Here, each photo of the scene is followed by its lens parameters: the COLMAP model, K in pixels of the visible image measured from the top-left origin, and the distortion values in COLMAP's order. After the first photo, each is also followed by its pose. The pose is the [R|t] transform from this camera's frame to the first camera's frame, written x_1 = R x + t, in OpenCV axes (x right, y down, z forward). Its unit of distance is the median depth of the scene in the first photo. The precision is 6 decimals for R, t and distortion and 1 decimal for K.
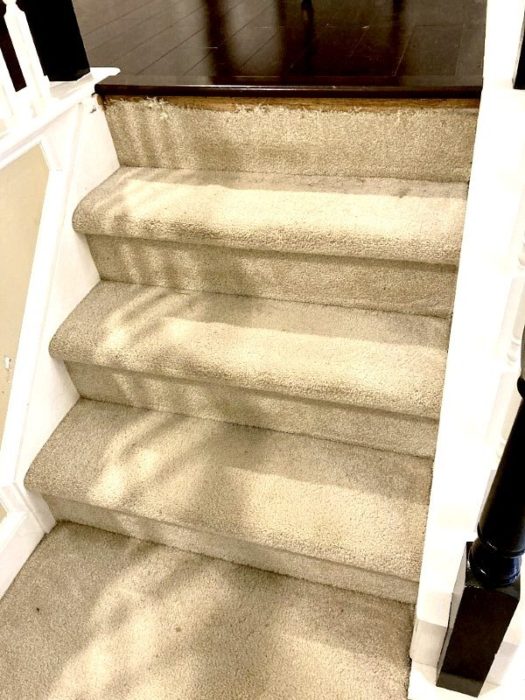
lens RADIAL K [[576.6, 0, 263.2], [0, 576.6, 350.1], [0, 0, 1]] dist [0.058684, -0.078104]
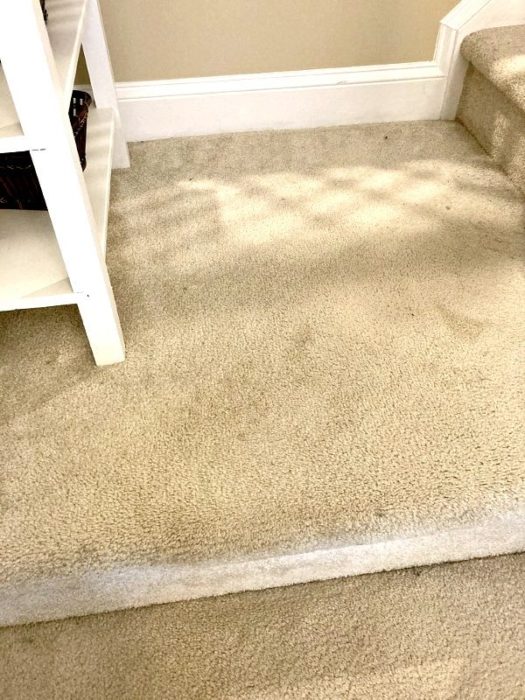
lens RADIAL K [[576.6, 0, 261.5], [0, 576.6, 350.1], [0, 0, 1]] dist [0.058684, -0.078104]
pose [[0.410268, 0.696727, -0.588431, 0.456918], [-0.616261, 0.687428, 0.384272, 0.449286], [0.672237, 0.204973, 0.711396, 0.133380]]
